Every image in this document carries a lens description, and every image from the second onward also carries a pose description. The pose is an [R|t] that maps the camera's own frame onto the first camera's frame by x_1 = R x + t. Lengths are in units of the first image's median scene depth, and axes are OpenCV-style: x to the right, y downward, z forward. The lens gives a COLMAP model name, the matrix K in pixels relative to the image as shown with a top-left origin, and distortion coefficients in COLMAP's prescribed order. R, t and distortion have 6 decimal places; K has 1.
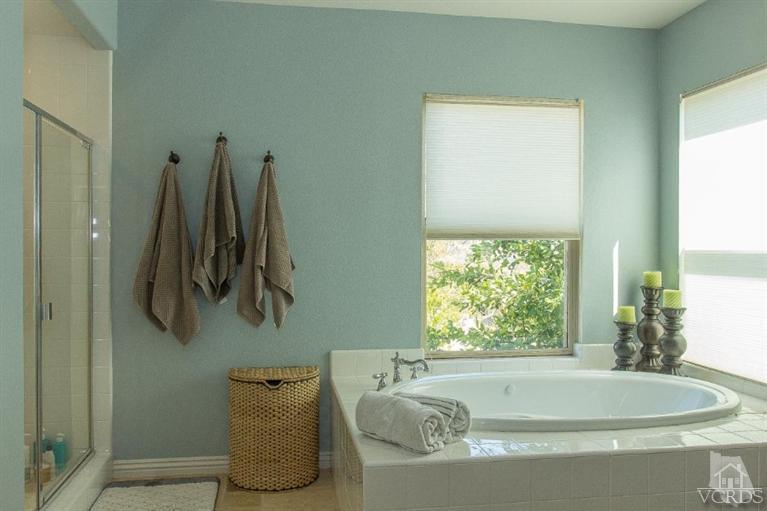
lens RADIAL K [[626.3, 0, 381.0], [0, 626.3, 258.0], [0, 0, 1]] dist [-0.032861, 0.024515]
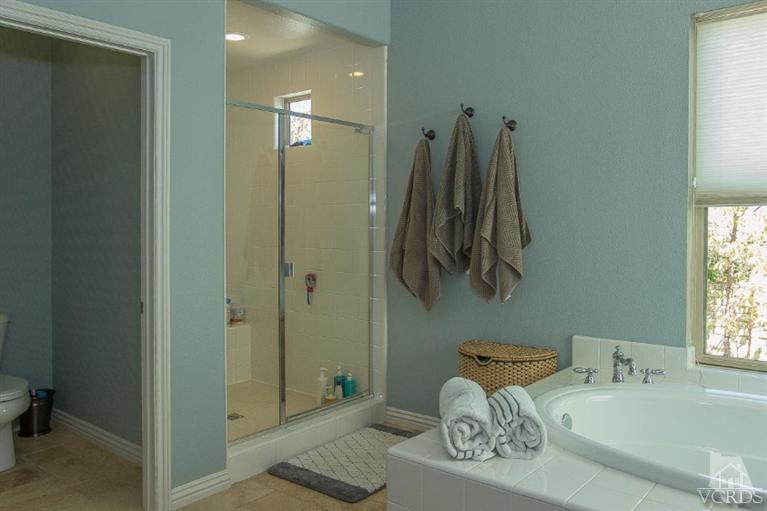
lens RADIAL K [[626.3, 0, 382.5], [0, 626.3, 230.0], [0, 0, 1]] dist [-0.032861, 0.024515]
pose [[0.667280, 0.008248, -0.744762, 0.415147], [-0.007275, 0.999963, 0.004555, -0.001553], [0.744772, 0.002379, 0.667315, 0.232030]]
